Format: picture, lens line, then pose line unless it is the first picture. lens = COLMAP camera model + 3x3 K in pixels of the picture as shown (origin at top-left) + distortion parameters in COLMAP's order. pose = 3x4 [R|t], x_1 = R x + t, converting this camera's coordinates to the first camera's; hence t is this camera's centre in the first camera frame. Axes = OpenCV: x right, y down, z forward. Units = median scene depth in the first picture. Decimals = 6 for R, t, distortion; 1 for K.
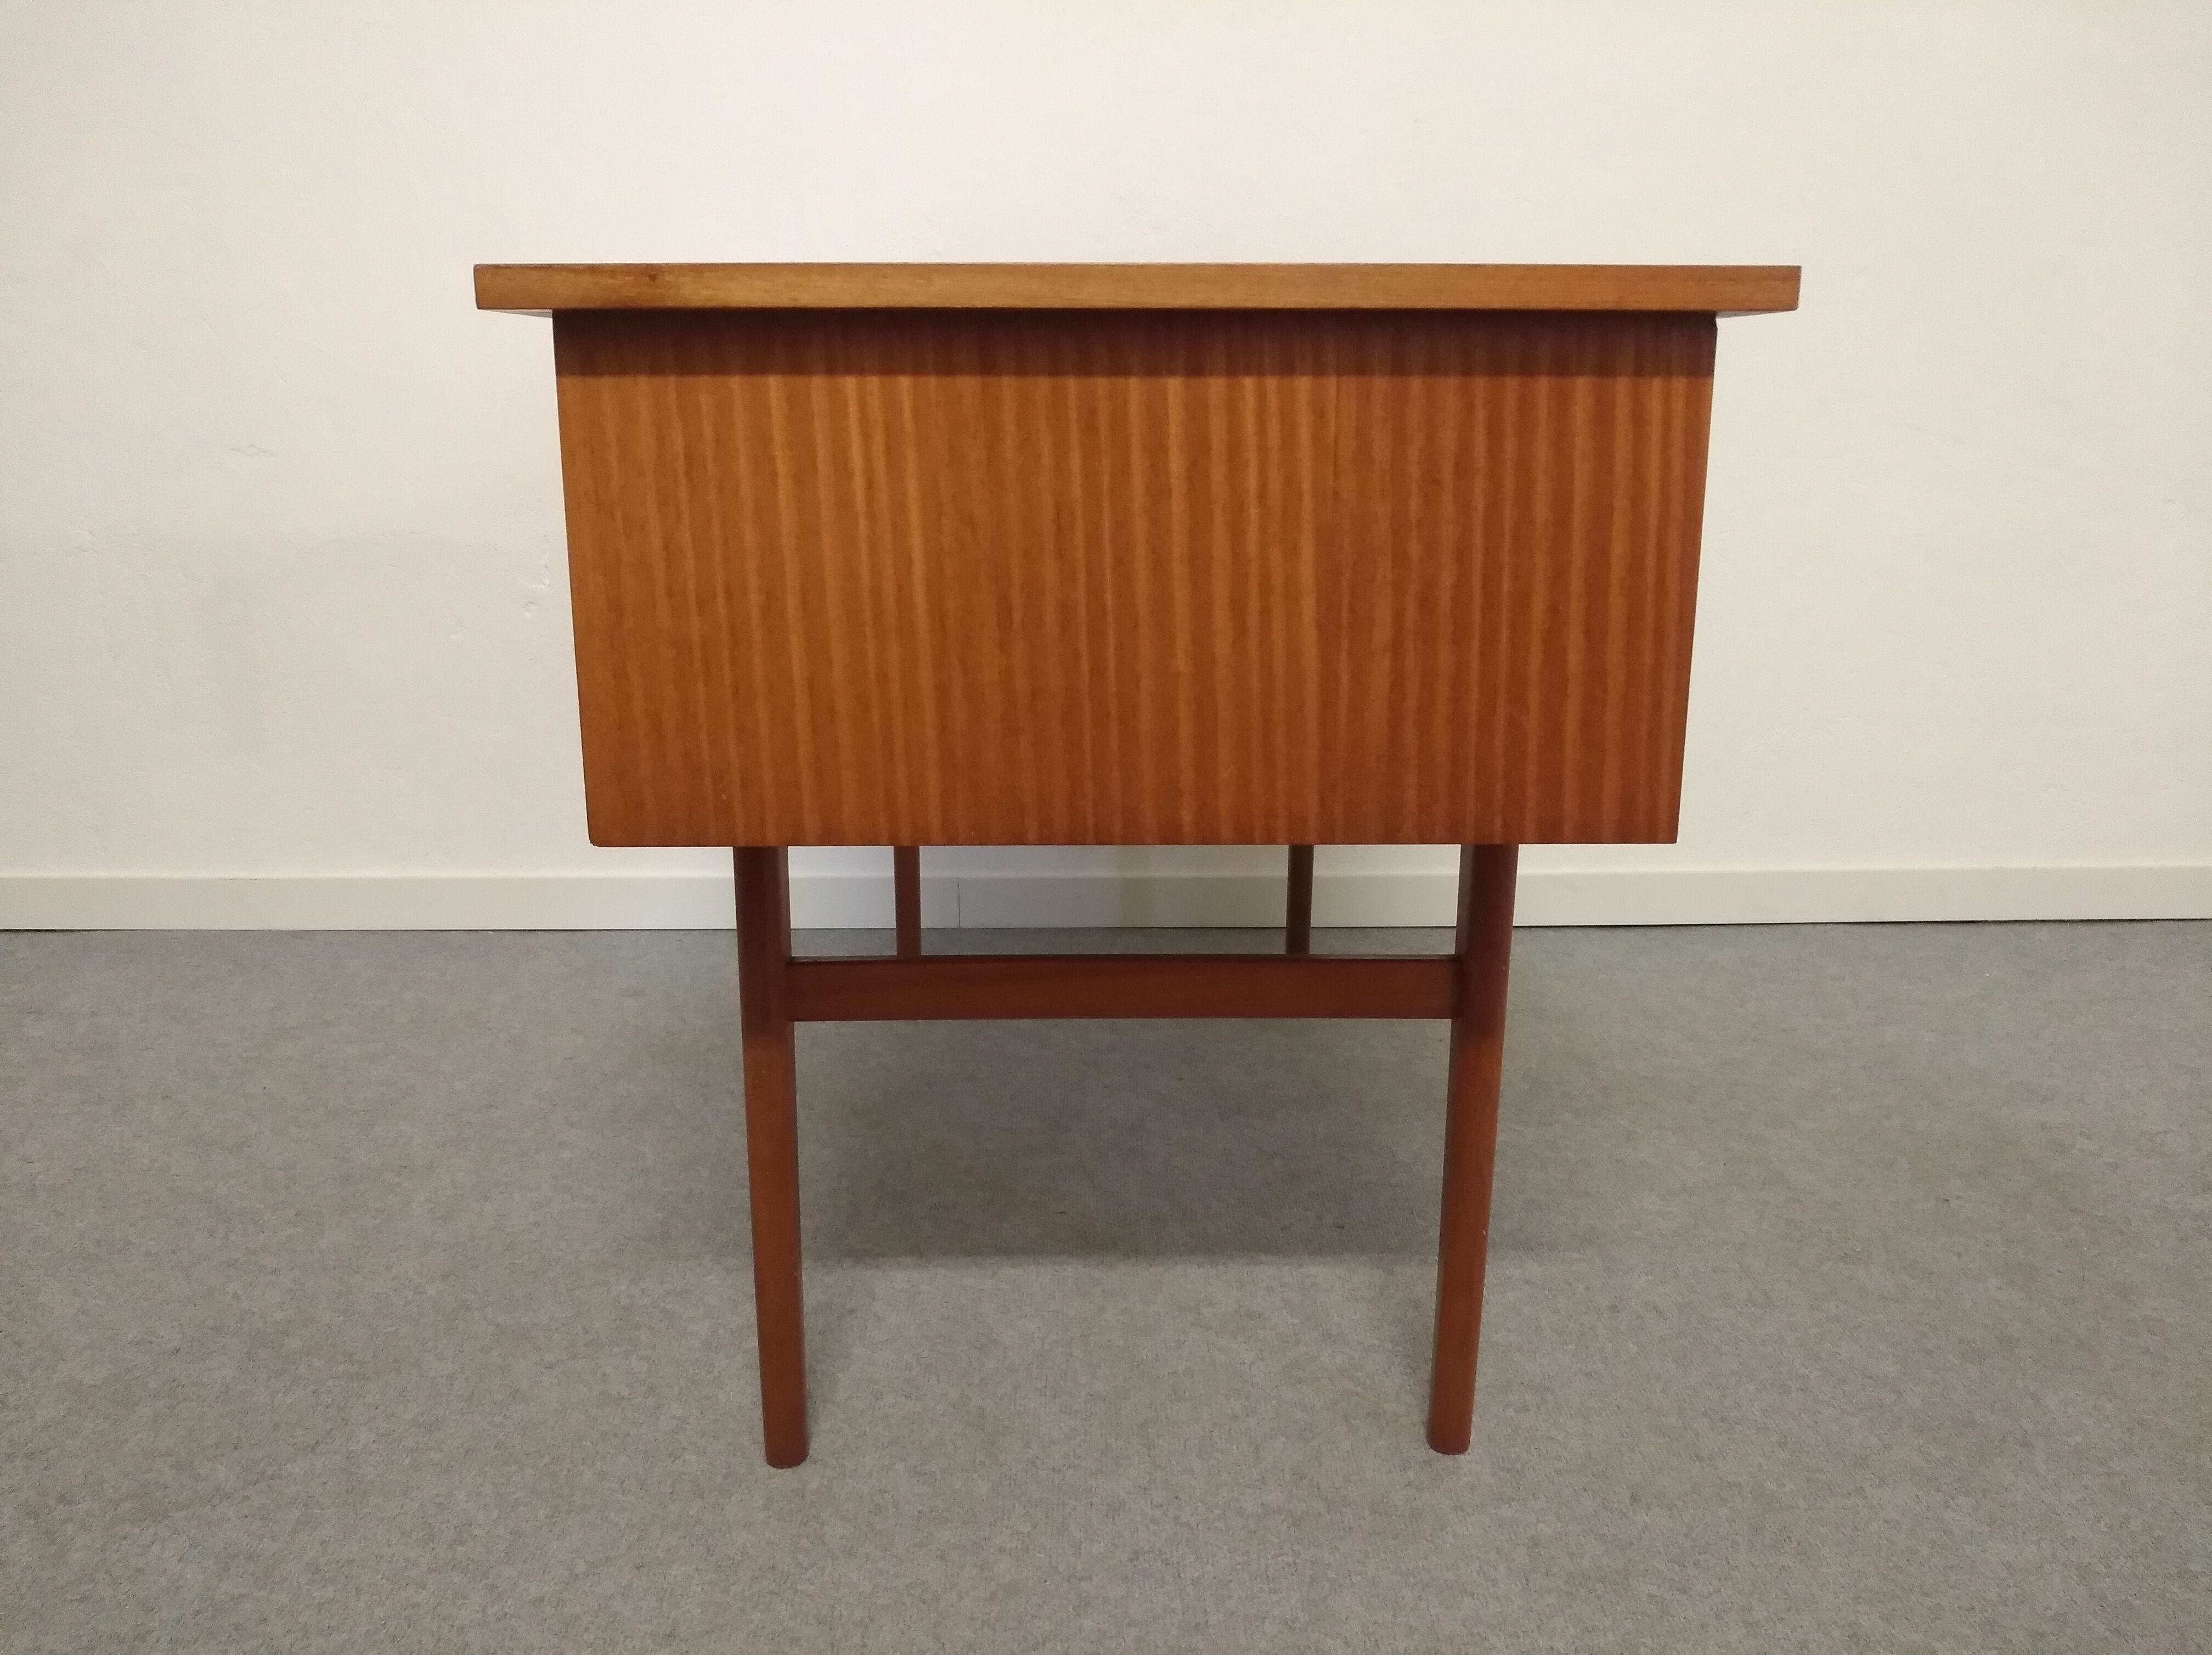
lens RADIAL K [[1686.7, 0, 1106.0], [0, 1686.7, 827.5], [0, 0, 1]] dist [-0.052943, 0.084452]
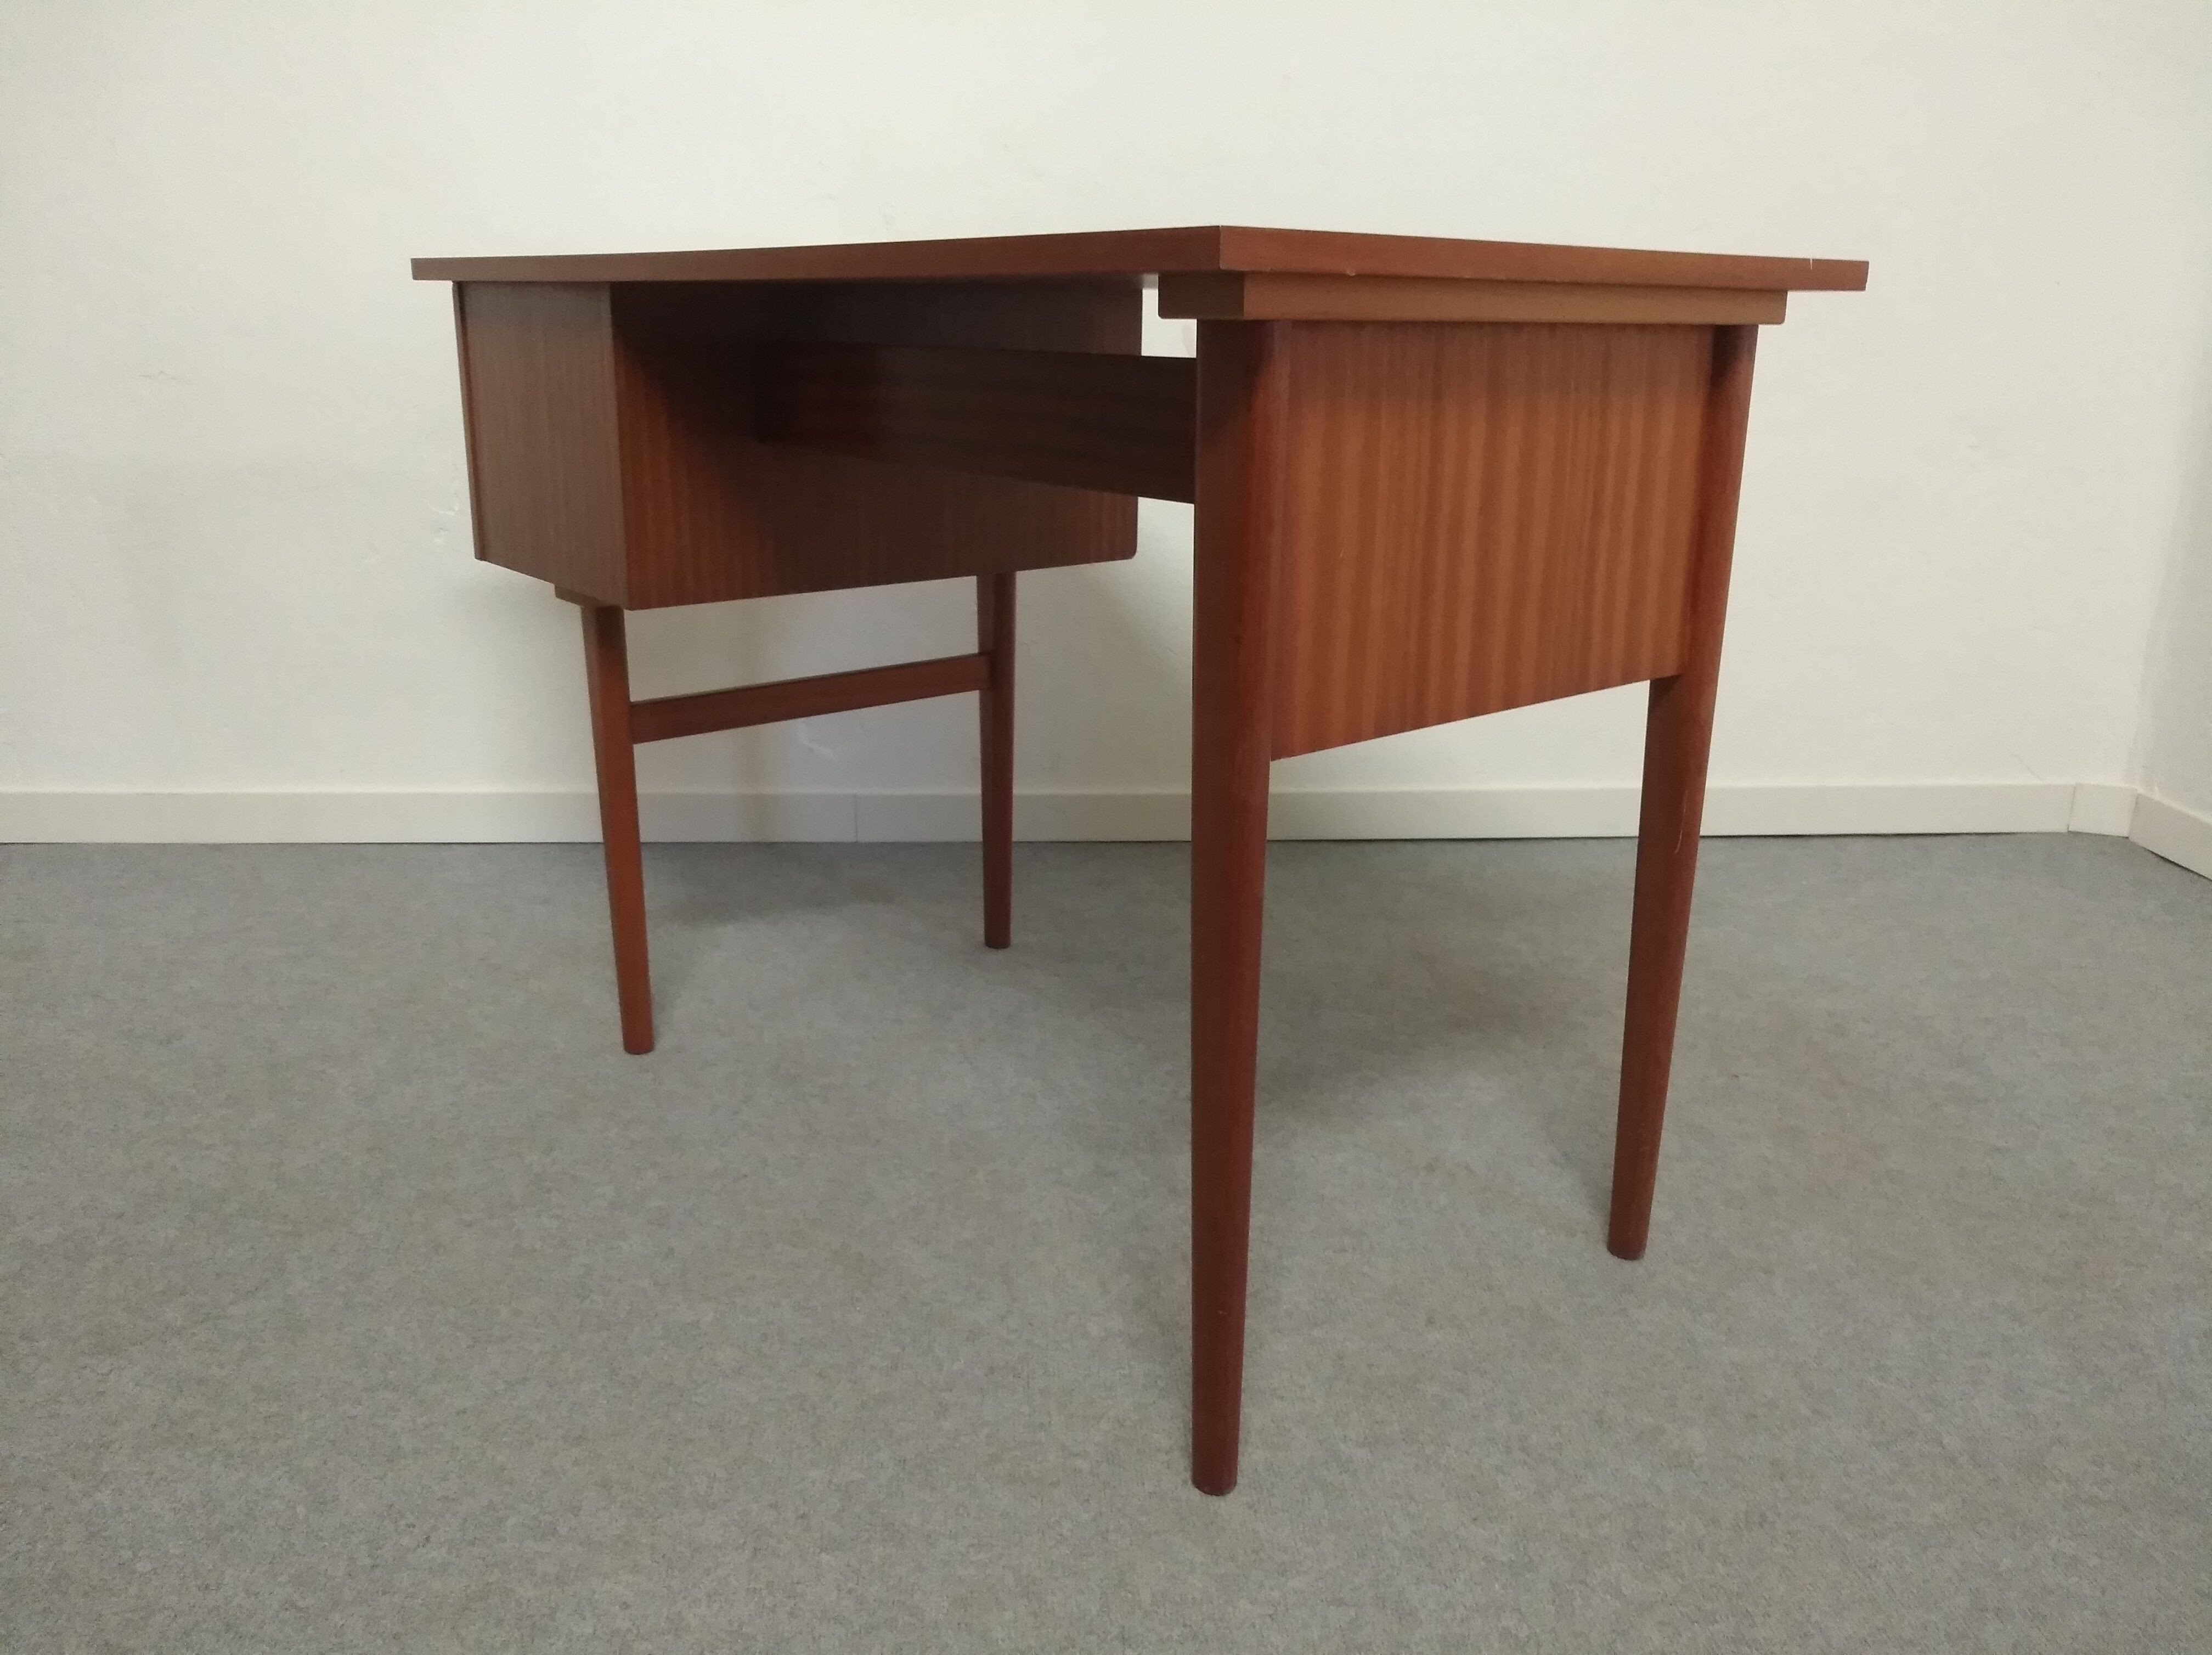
lens RADIAL K [[1686.7, 0, 1106.0], [0, 1686.7, 827.5], [0, 0, 1]] dist [-0.052943, 0.084452]
pose [[0.998863, -0.000112, 0.047670, 0.034776], [-0.001795, 0.999199, 0.039966, 0.015463], [-0.047637, -0.040006, 0.998063, -0.111186]]
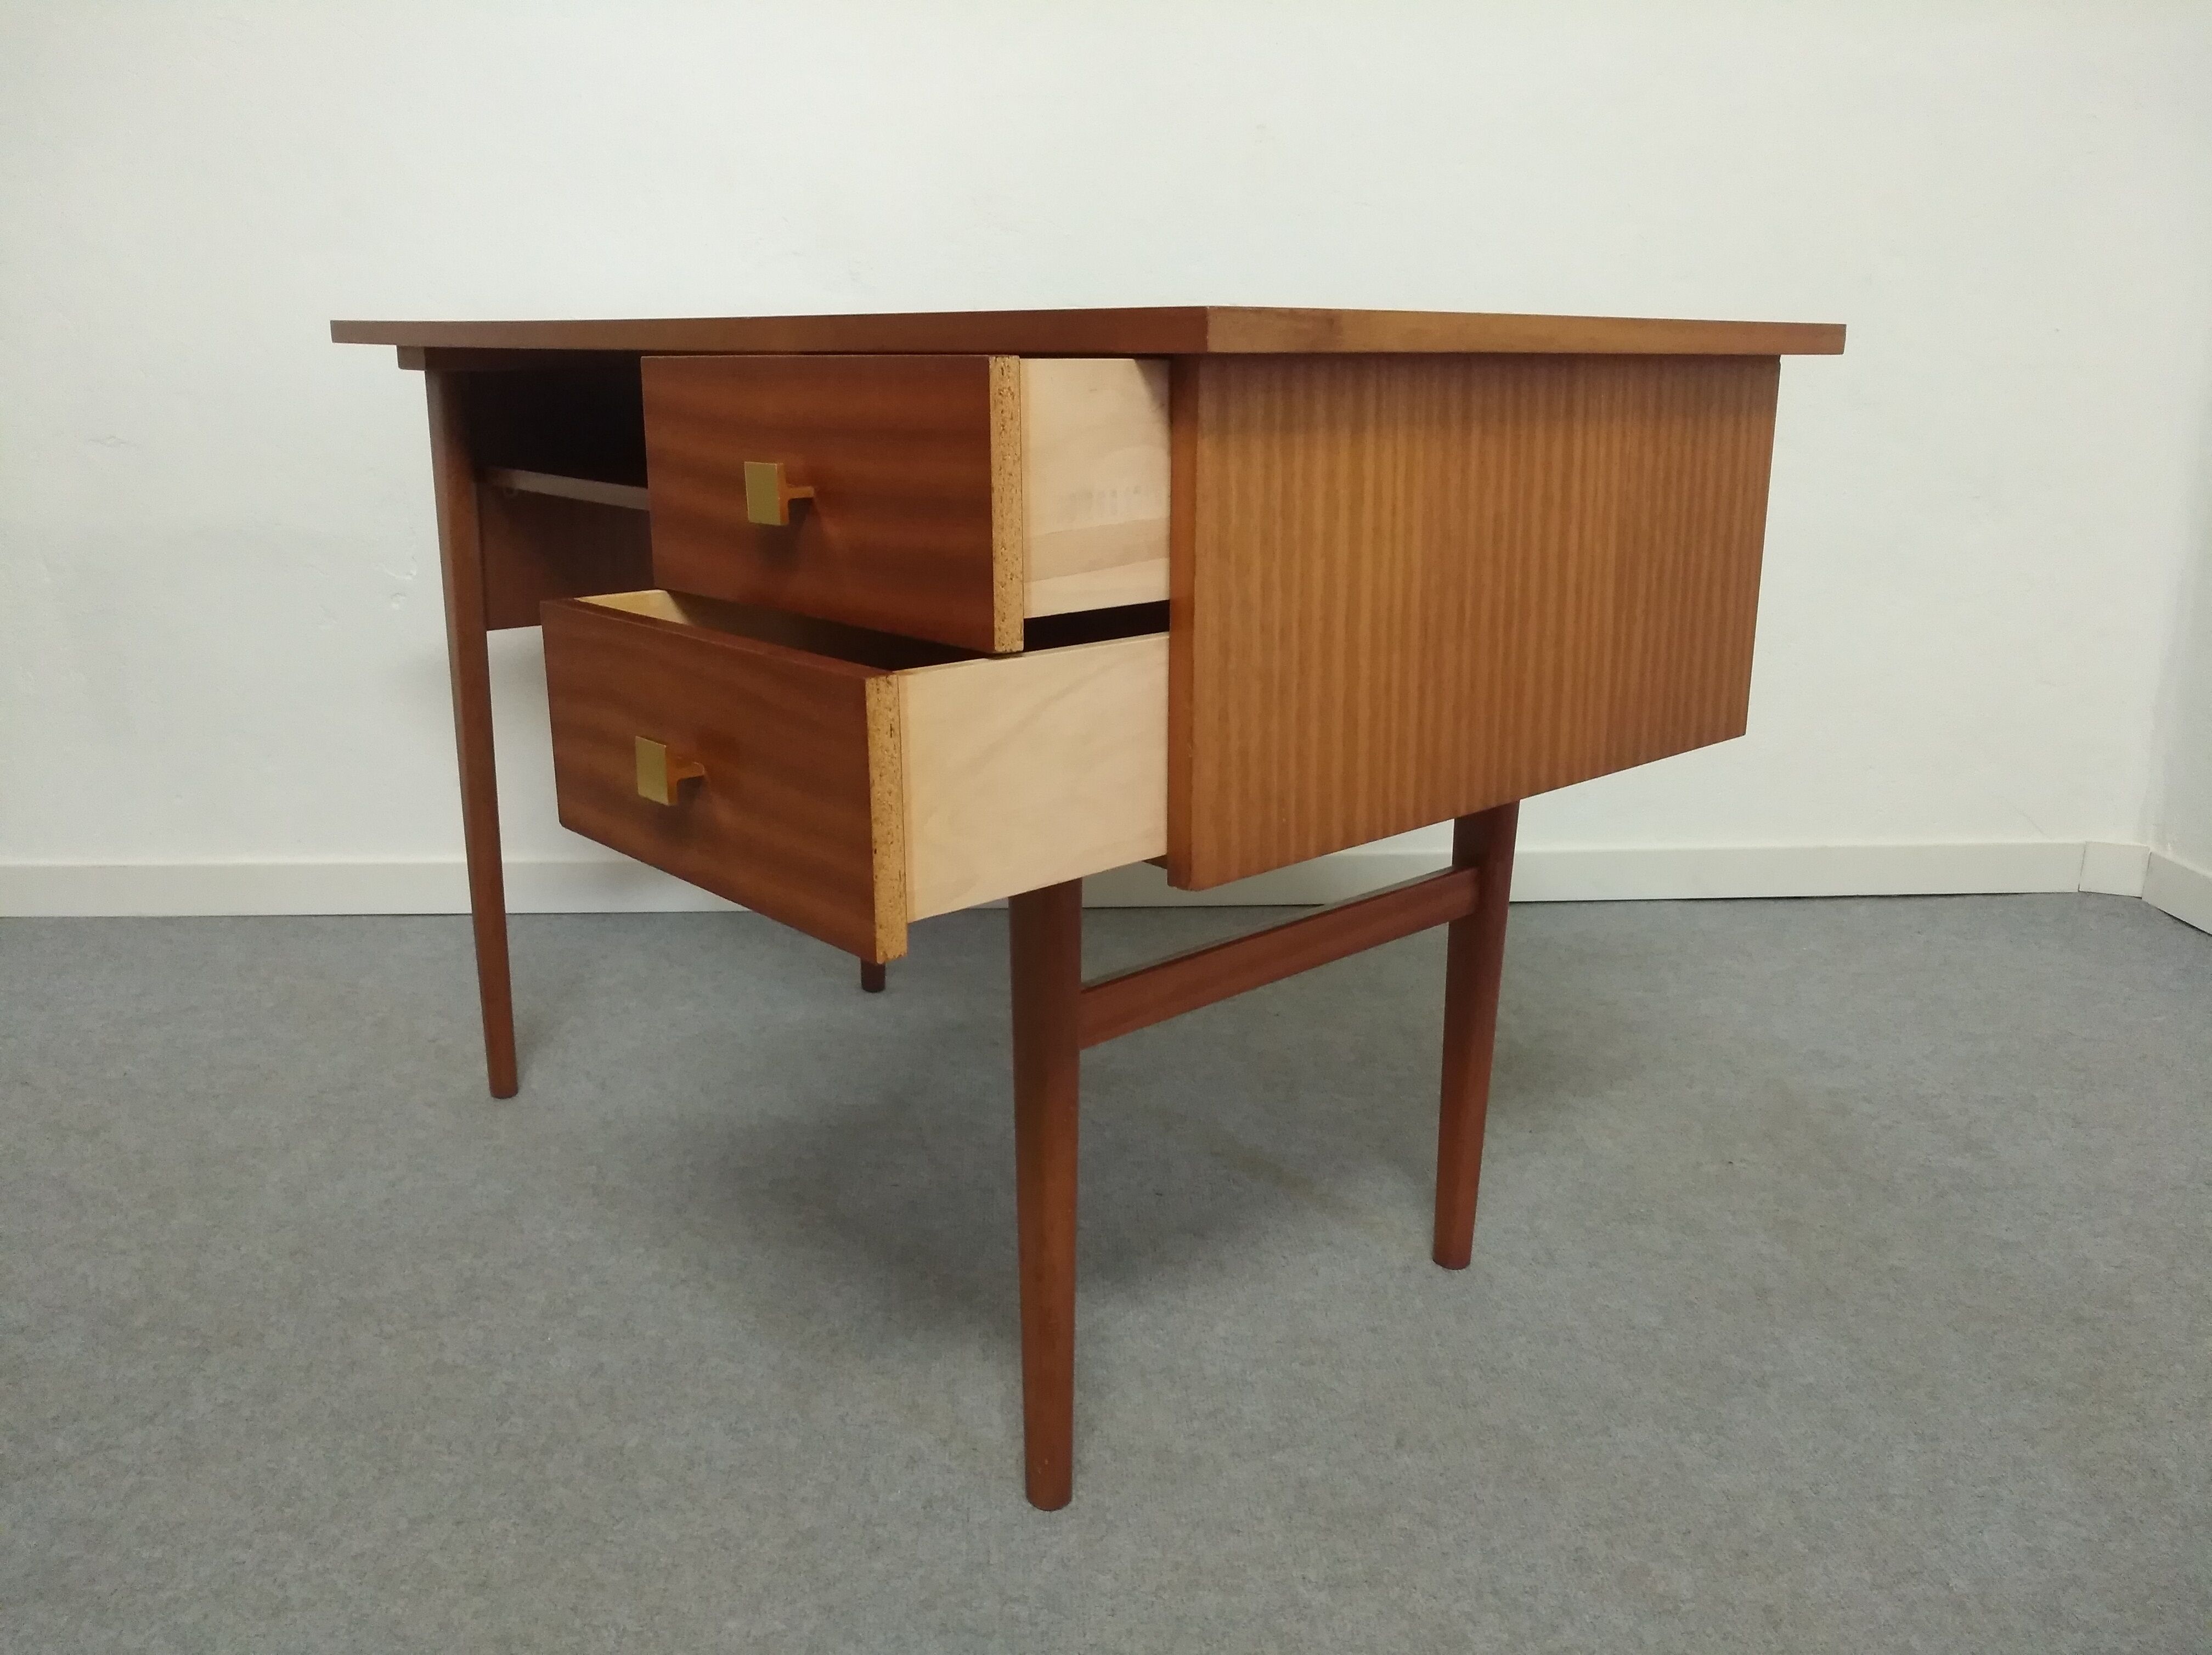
lens RADIAL K [[1686.7, 0, 1106.0], [0, 1686.7, 827.5], [0, 0, 1]] dist [-0.052943, 0.084452]
pose [[0.999169, -0.004575, 0.040492, 0.075008], [0.003874, 0.999842, 0.017375, -0.013677], [-0.040566, -0.017203, 0.999029, -0.058932]]
